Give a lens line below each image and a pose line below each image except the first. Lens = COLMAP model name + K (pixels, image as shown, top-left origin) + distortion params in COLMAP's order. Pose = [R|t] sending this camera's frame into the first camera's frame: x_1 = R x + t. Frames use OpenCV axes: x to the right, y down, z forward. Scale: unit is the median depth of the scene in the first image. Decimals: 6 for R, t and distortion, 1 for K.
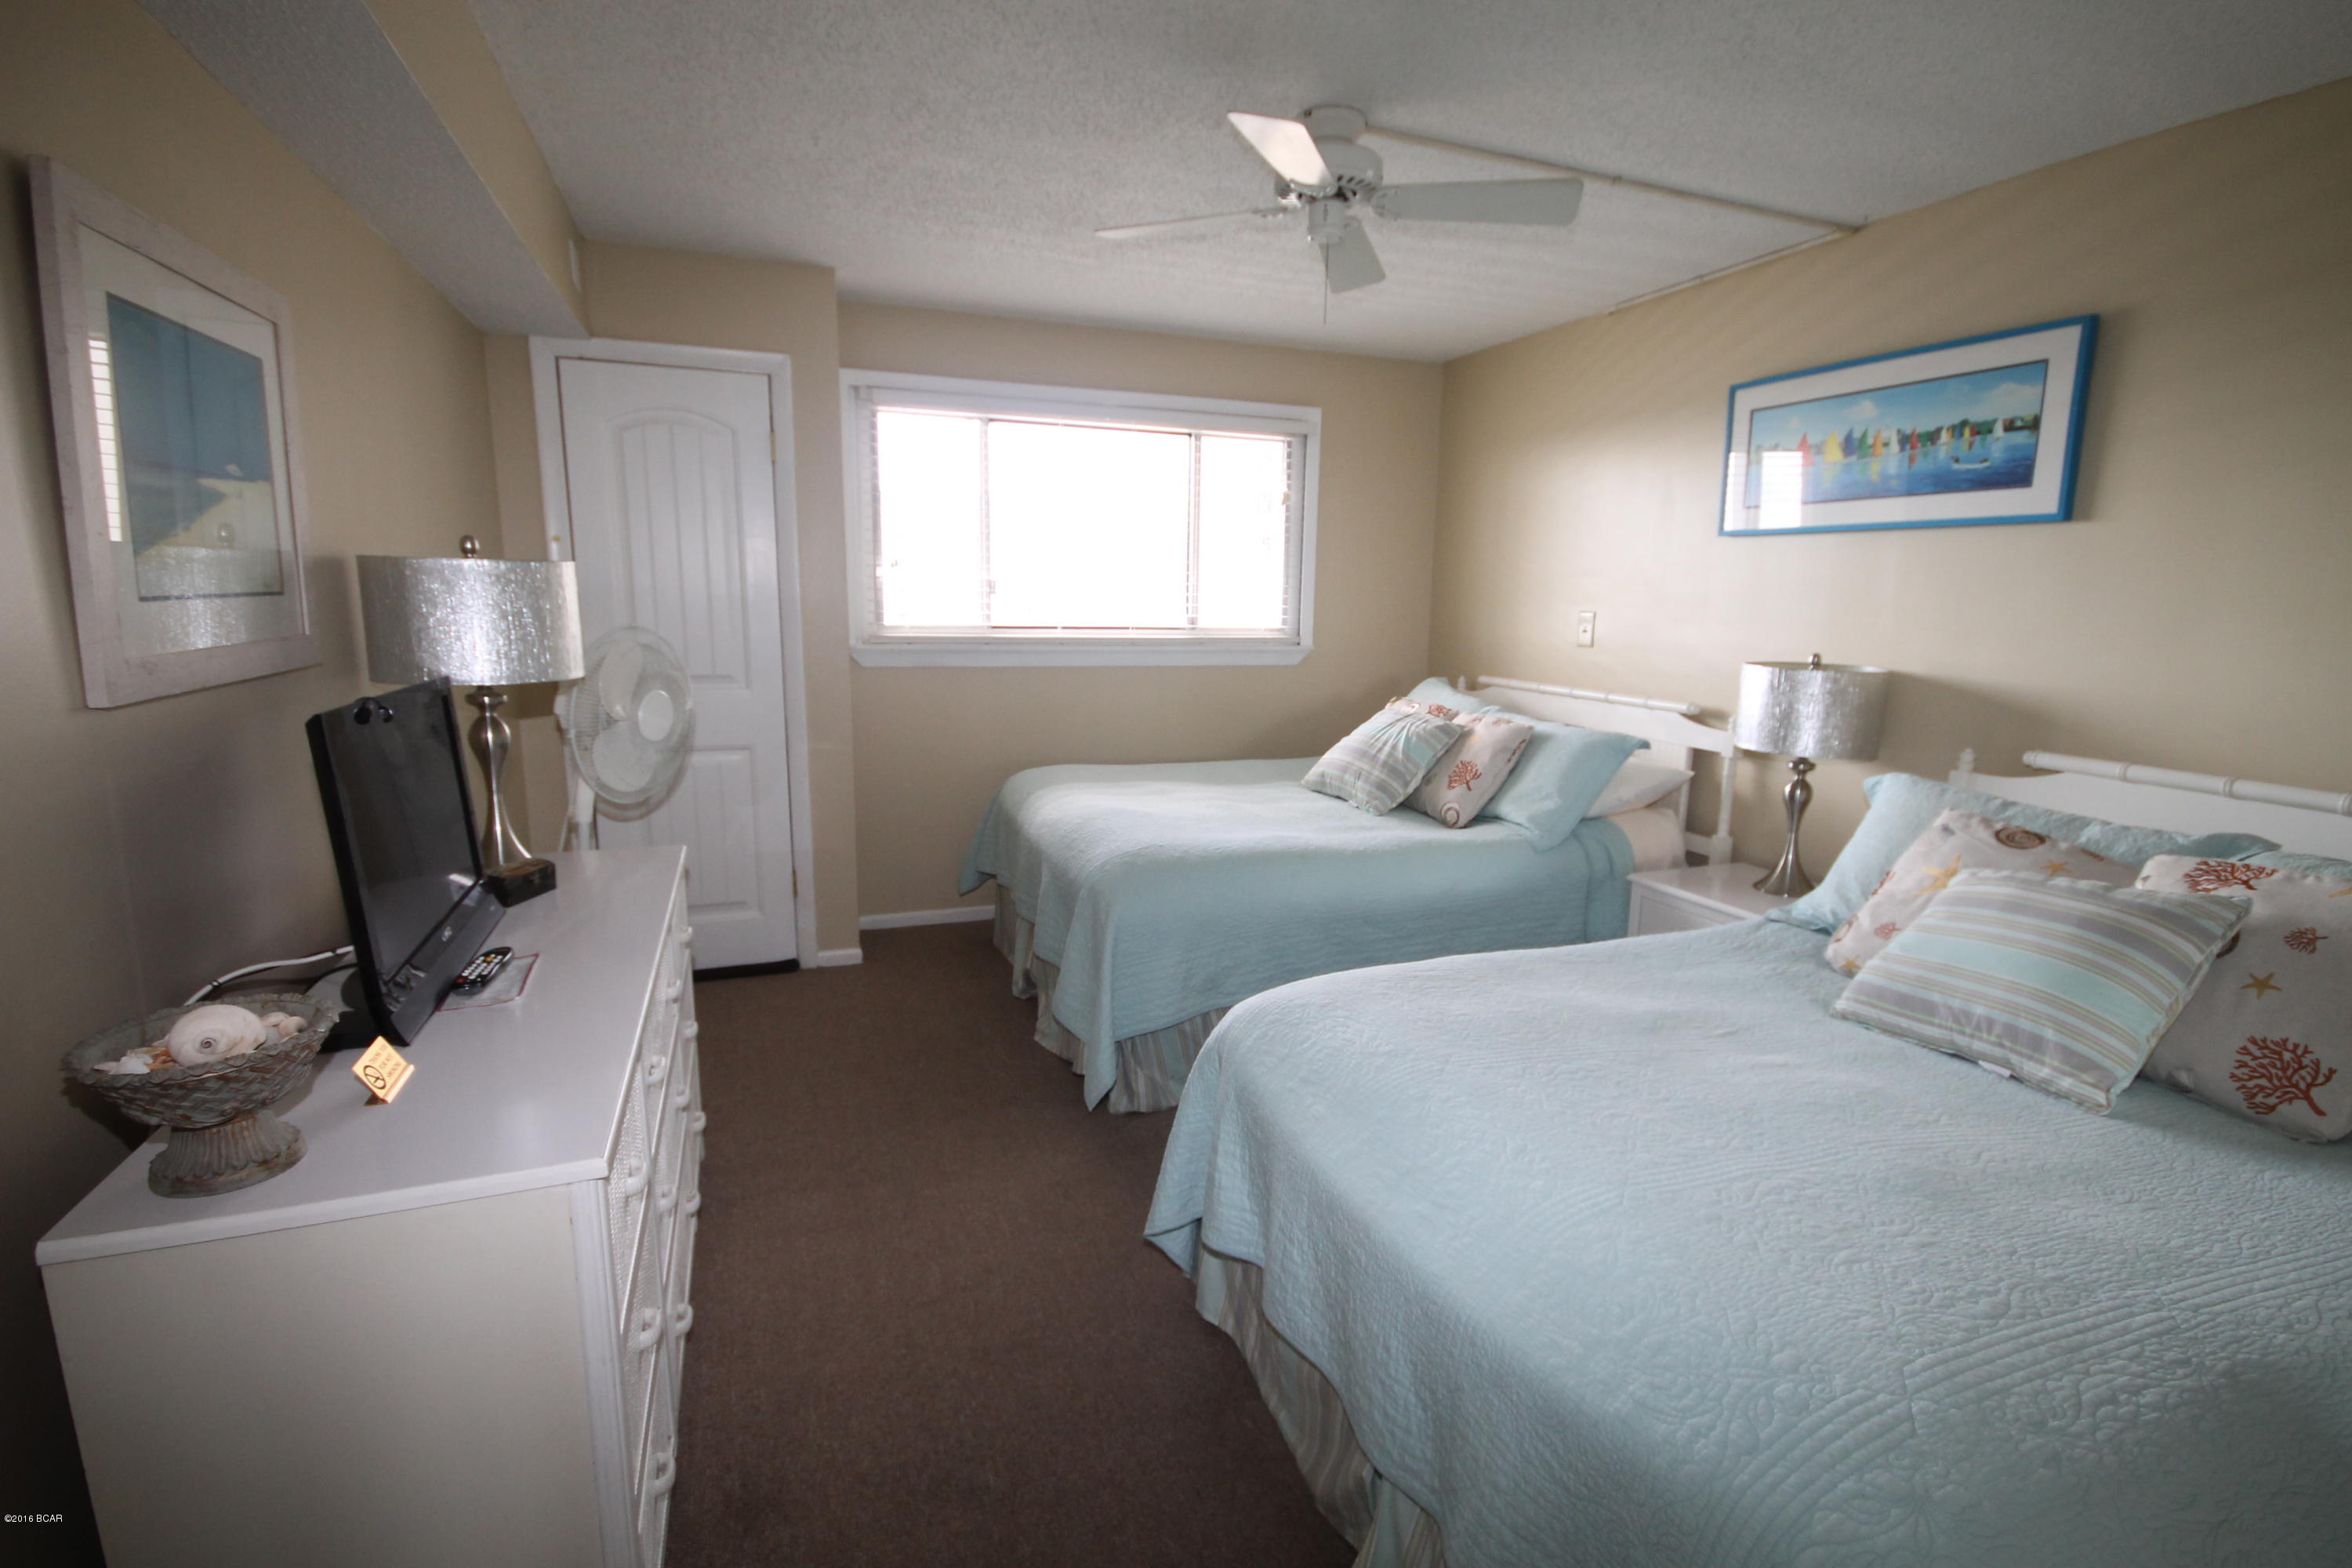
lens RADIAL K [[1104.7, 0, 1187.1], [0, 1104.7, 792.2], [0, 0, 1]] dist [-0.001580, -0.004249]
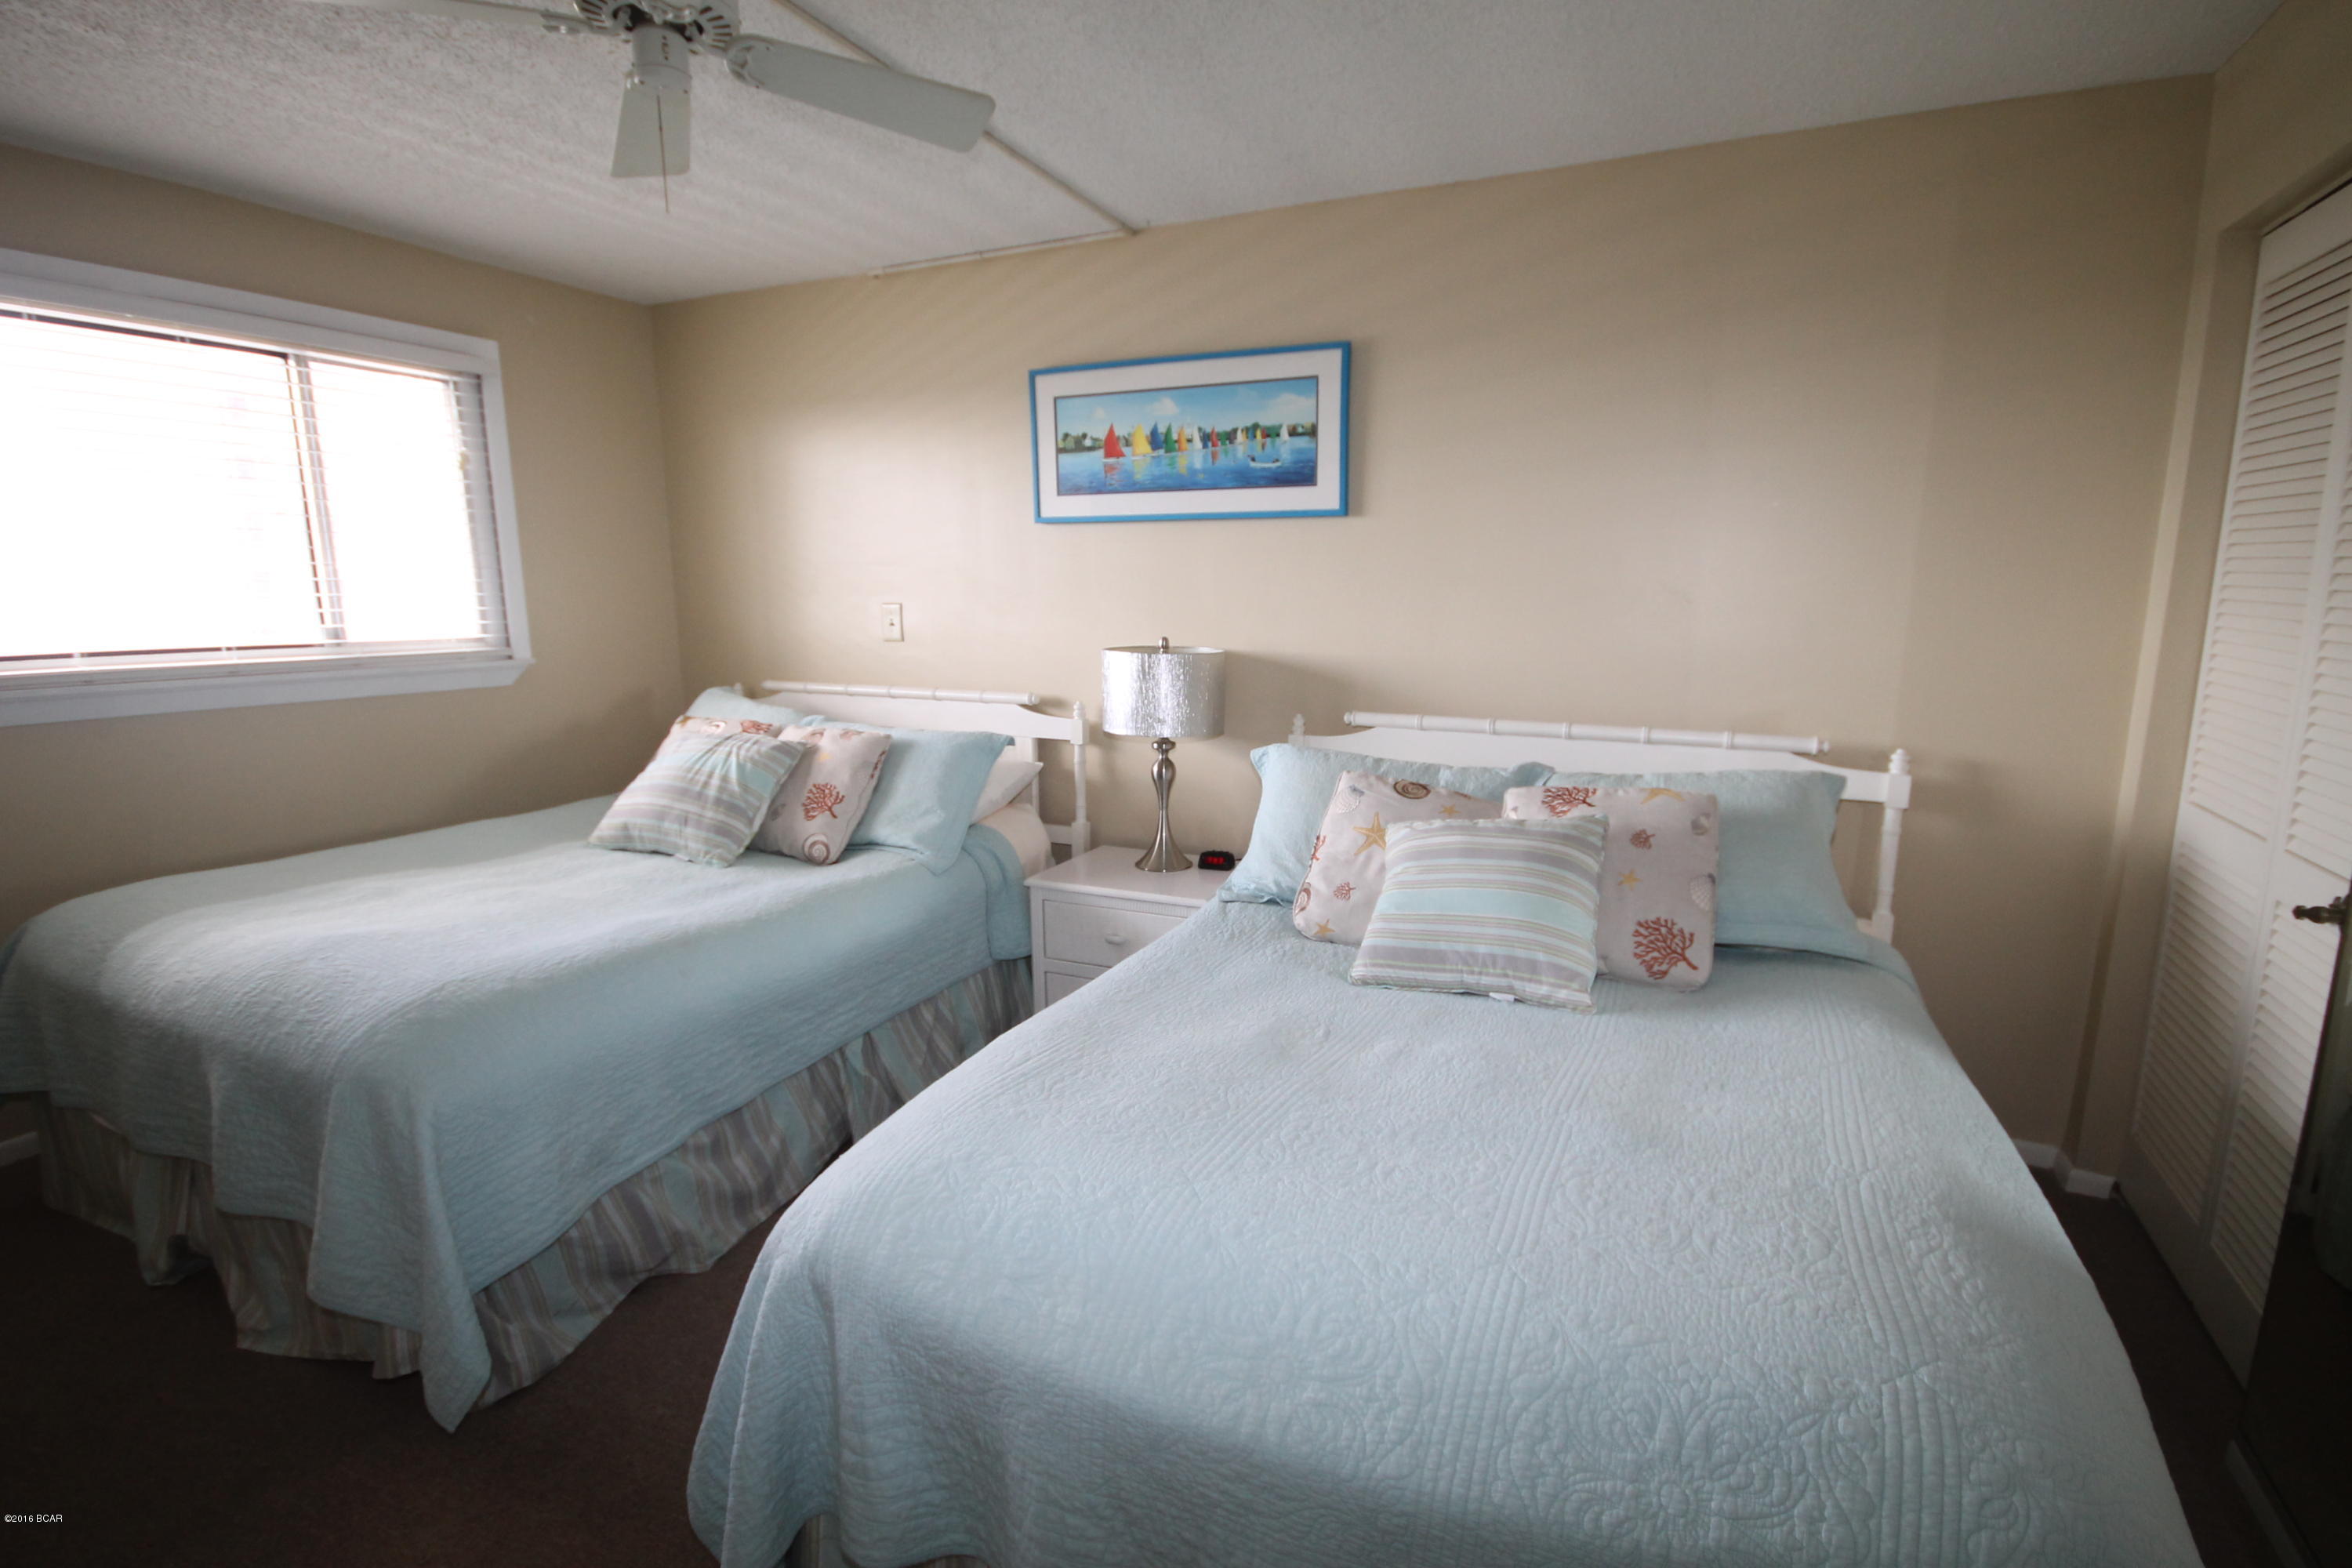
lens RADIAL K [[1104.7, 0, 1206.4], [0, 1104.7, 792.9], [0, 0, 1]] dist [-0.001580, -0.004249]
pose [[0.715793, -0.144281, 0.683245, -0.147346], [0.136927, 0.988428, 0.065276, -0.046120], [-0.684756, 0.046831, 0.727266, 0.231789]]
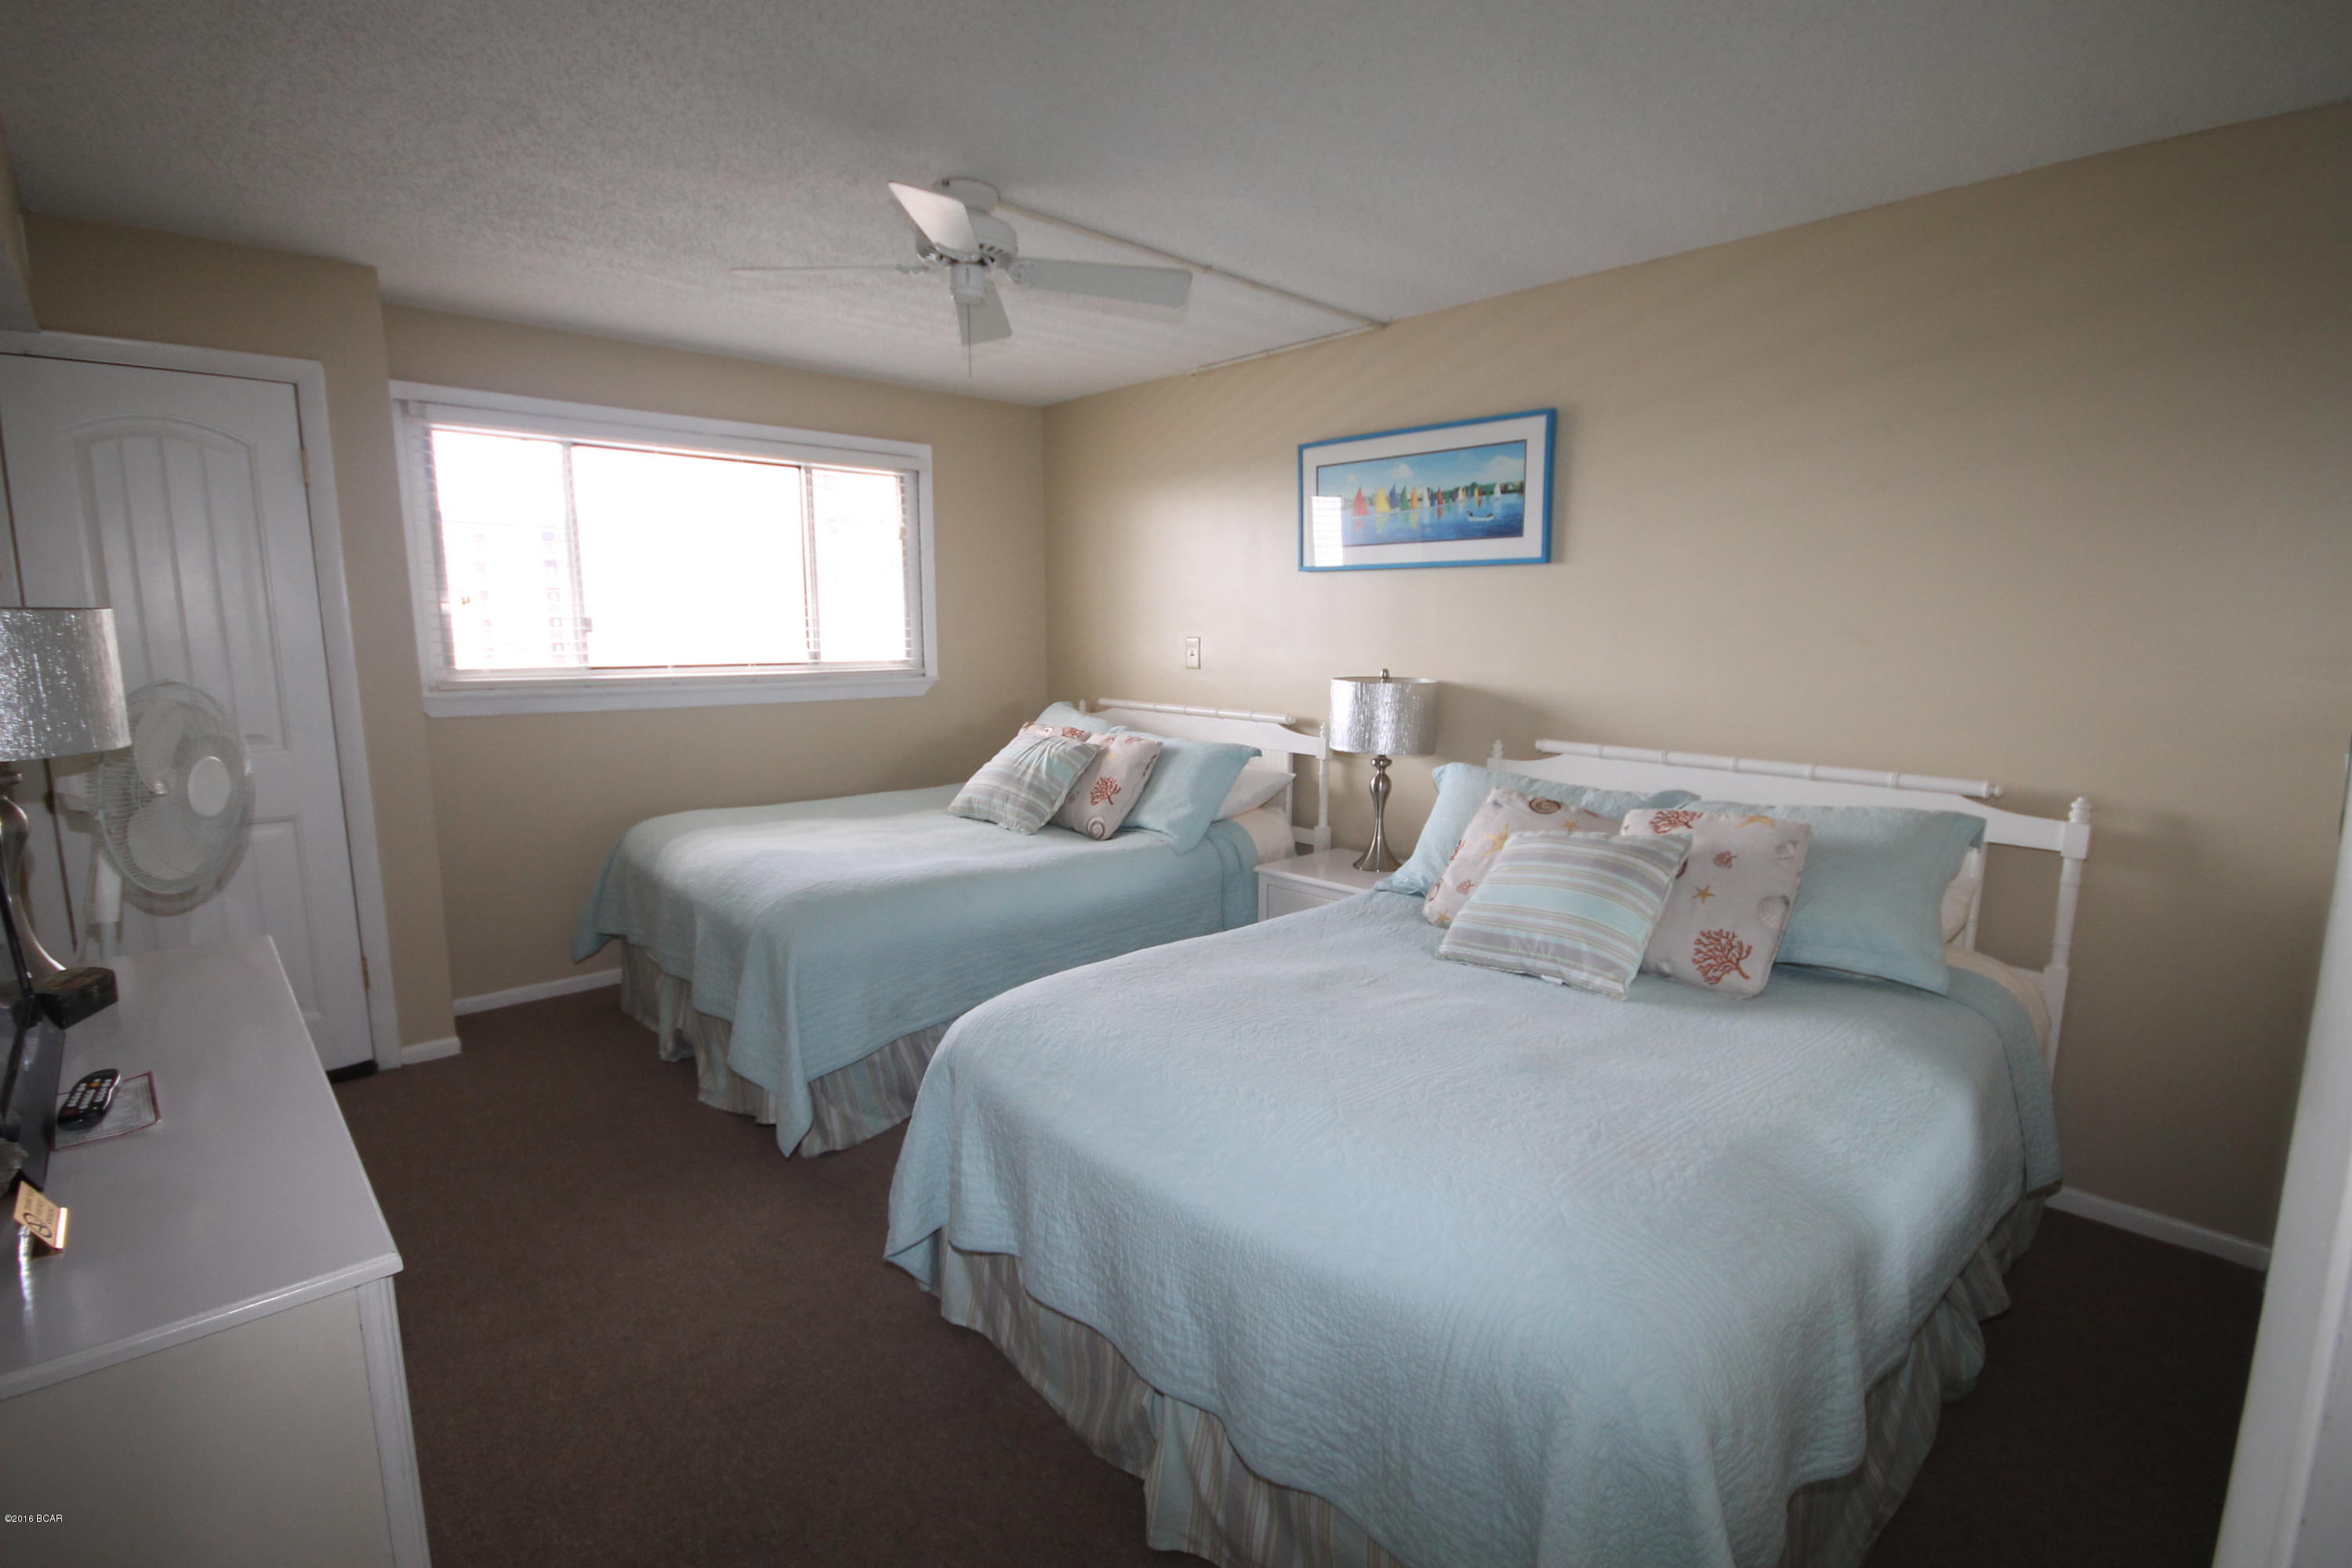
lens RADIAL K [[1104.7, 0, 1193.1], [0, 1104.7, 792.0], [0, 0, 1]] dist [-0.001580, -0.004249]
pose [[0.927620, -0.071525, 0.366613, -0.085050], [0.080009, 0.996762, -0.007977, 0.001729], [-0.364855, 0.036731, 0.930339, -0.051820]]
